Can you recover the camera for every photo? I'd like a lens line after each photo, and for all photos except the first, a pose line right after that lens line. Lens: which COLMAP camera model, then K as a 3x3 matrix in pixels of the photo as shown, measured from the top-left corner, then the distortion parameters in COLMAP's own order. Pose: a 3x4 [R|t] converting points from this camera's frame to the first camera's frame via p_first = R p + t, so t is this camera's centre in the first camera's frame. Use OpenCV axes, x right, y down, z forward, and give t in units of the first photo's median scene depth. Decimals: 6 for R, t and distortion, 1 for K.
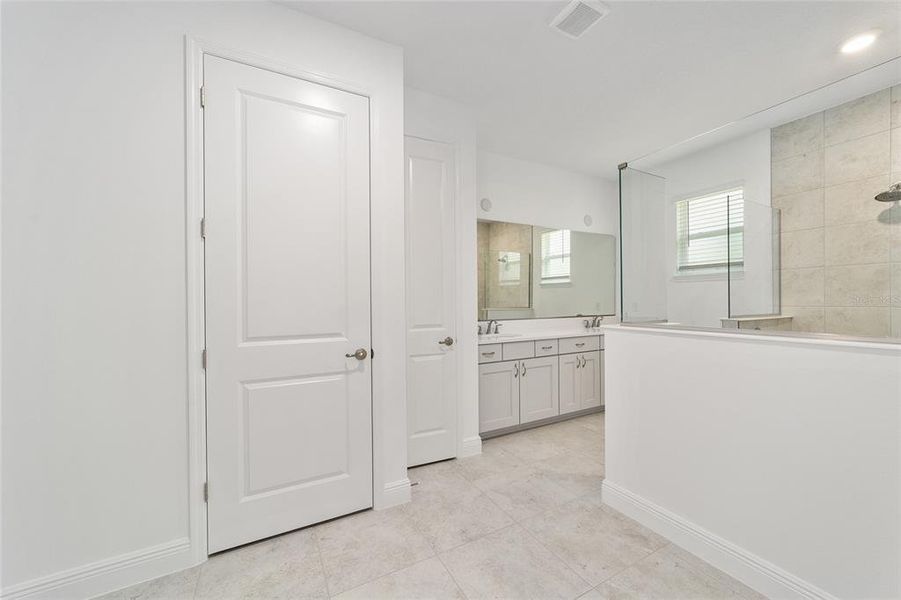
lens RADIAL K [[347.5, 0, 446.6], [0, 347.5, 301.2], [0, 0, 1]] dist [-0.010885, 0.005909]
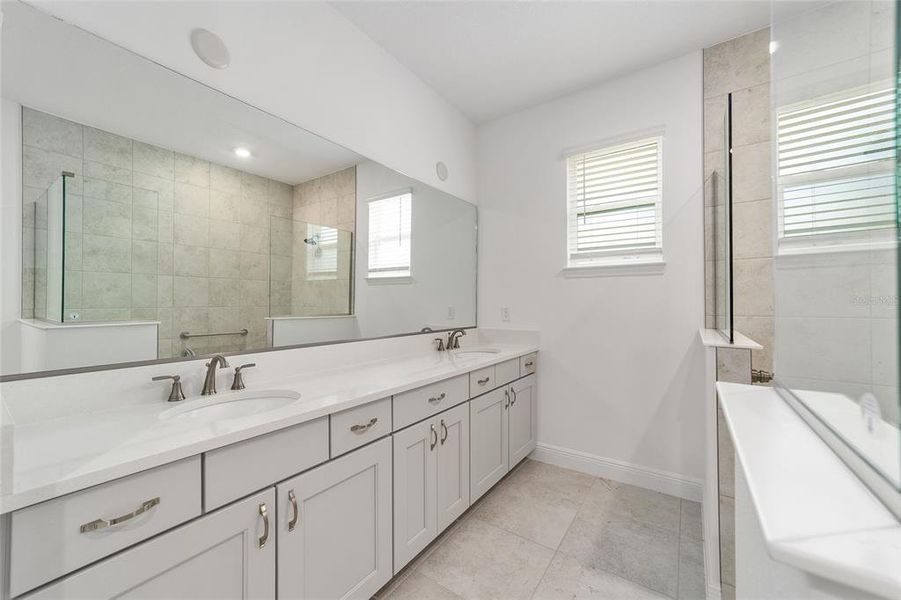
lens RADIAL K [[347.5, 0, 443.8], [0, 347.5, 300.5], [0, 0, 1]] dist [-0.010885, 0.005909]
pose [[0.897192, 0.012510, 0.441463, 0.116949], [-0.007711, 0.999890, -0.012665, -0.000964], [-0.441572, 0.007959, 0.897190, 0.364723]]
